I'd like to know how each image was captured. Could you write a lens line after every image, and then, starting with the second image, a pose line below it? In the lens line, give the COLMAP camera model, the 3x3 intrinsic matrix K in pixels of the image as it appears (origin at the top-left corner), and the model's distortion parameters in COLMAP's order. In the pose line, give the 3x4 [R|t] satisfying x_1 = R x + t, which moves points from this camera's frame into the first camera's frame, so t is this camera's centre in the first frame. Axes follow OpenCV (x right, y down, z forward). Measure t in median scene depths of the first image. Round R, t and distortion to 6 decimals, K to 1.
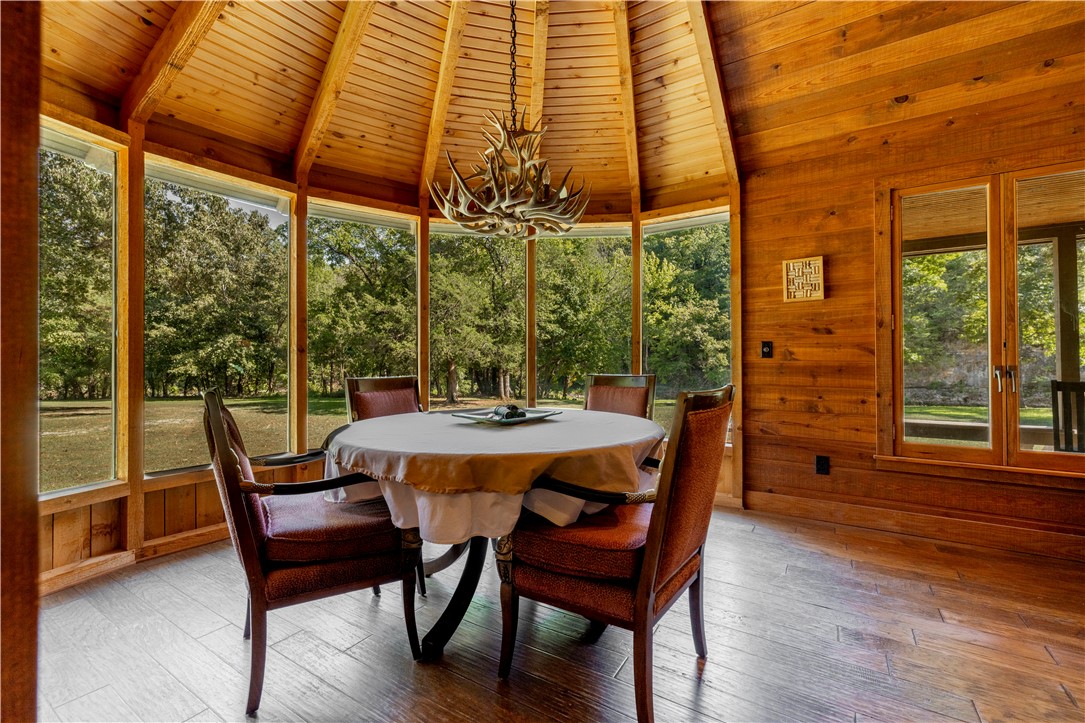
lens RADIAL K [[463.4, 0, 538.5], [0, 463.4, 353.6], [0, 0, 1]] dist [0.004824, 0.000408]
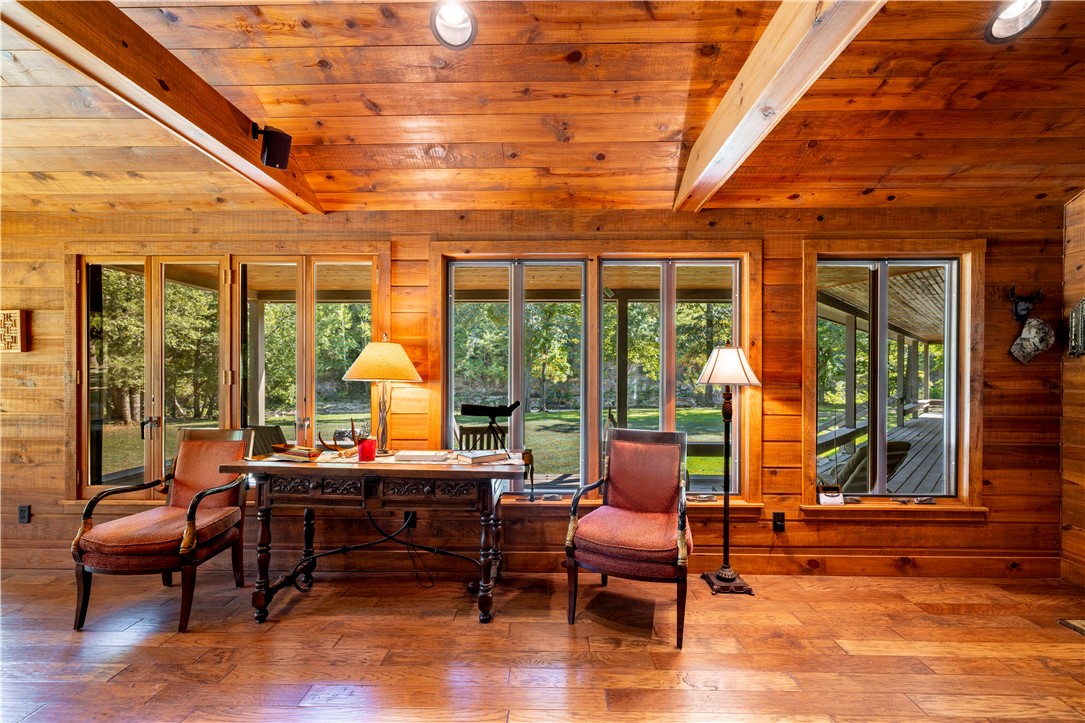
lens RADIAL K [[463.4, 0, 542.2], [0, 463.4, 372.1], [0, 0, 1]] dist [0.004824, 0.000408]
pose [[0.852926, -0.000254, 0.522032, 1.060106], [-0.009804, 0.999816, 0.016505, -0.102270], [-0.521940, -0.019196, 0.852766, -0.472403]]
